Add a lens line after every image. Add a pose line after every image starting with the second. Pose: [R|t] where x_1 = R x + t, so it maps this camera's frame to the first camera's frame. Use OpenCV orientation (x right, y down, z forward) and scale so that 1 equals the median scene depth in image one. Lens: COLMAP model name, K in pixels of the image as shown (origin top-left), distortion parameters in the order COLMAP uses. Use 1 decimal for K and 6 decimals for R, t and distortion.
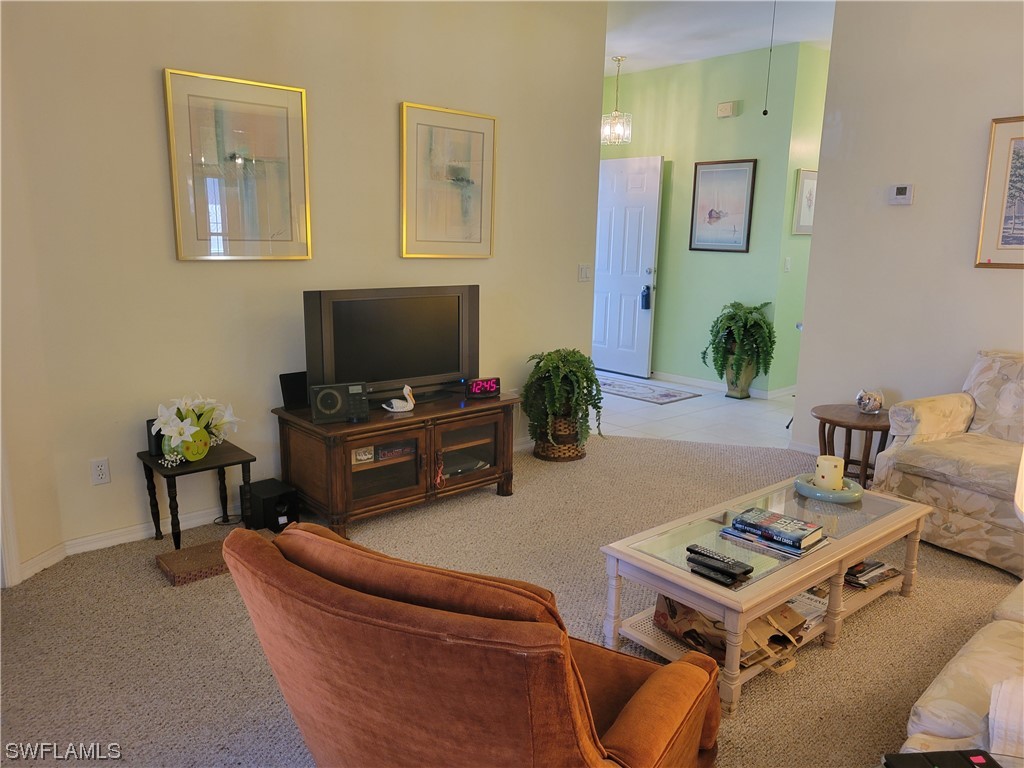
lens RADIAL K [[767.8, 0, 507.1], [0, 767.8, 388.1], [0, 0, 1]] dist [0.037233, -0.018450]
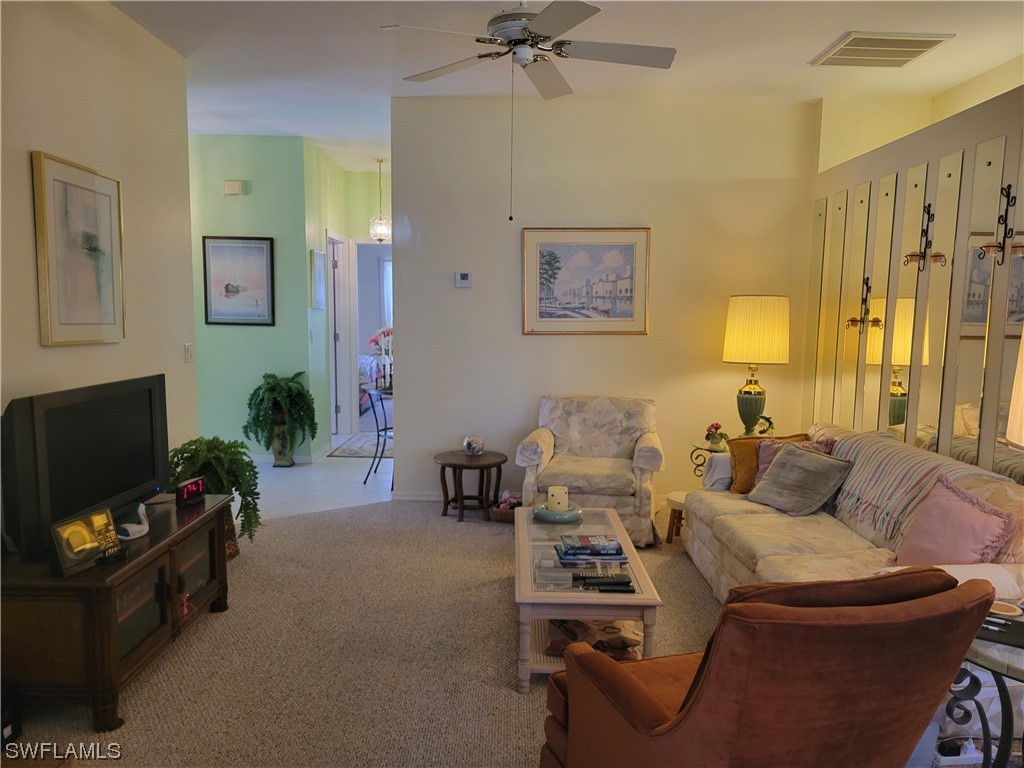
lens RADIAL K [[767.8, 0, 507.2], [0, 767.8, 390.9], [0, 0, 1]] dist [0.037233, -0.018450]
pose [[0.660596, -0.089869, 0.745343, -0.414101], [0.149429, 0.988684, -0.013228, -0.045850], [-0.735720, 0.120114, 0.666549, 0.145795]]
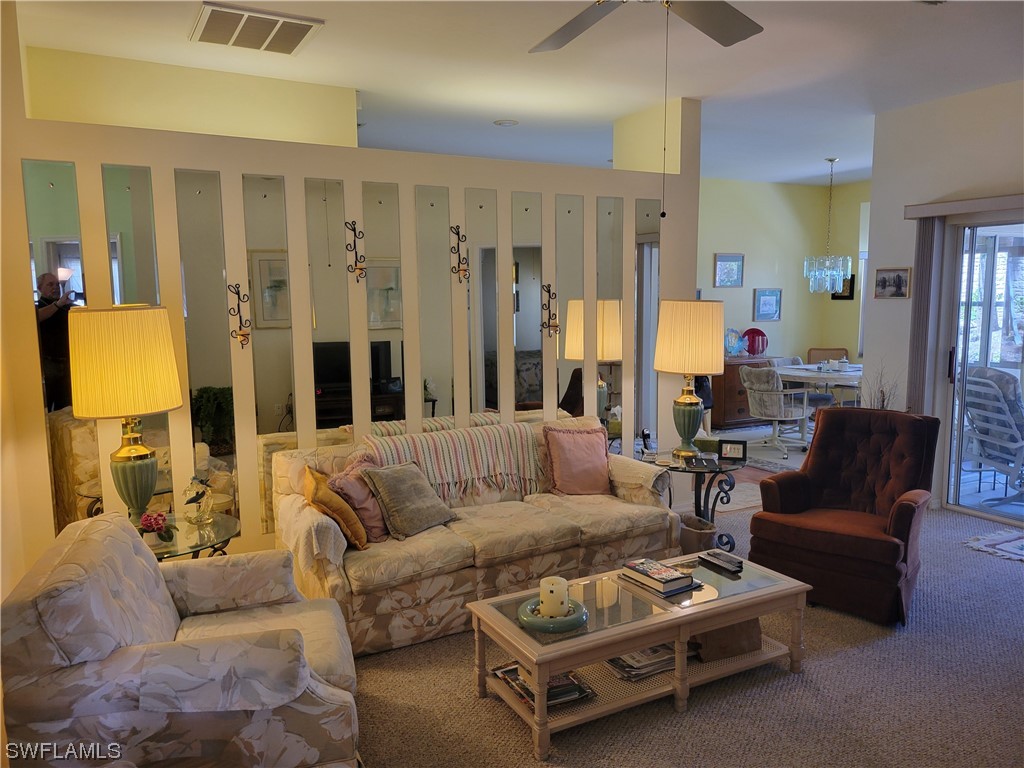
lens RADIAL K [[767.8, 0, 509.2], [0, 767.8, 404.0], [0, 0, 1]] dist [0.037233, -0.018450]
pose [[-0.974715, -0.034473, 0.220778, 0.202742], [0.044017, 0.939047, 0.340959, -0.304308], [-0.219075, 0.342056, -0.913785, 1.293065]]
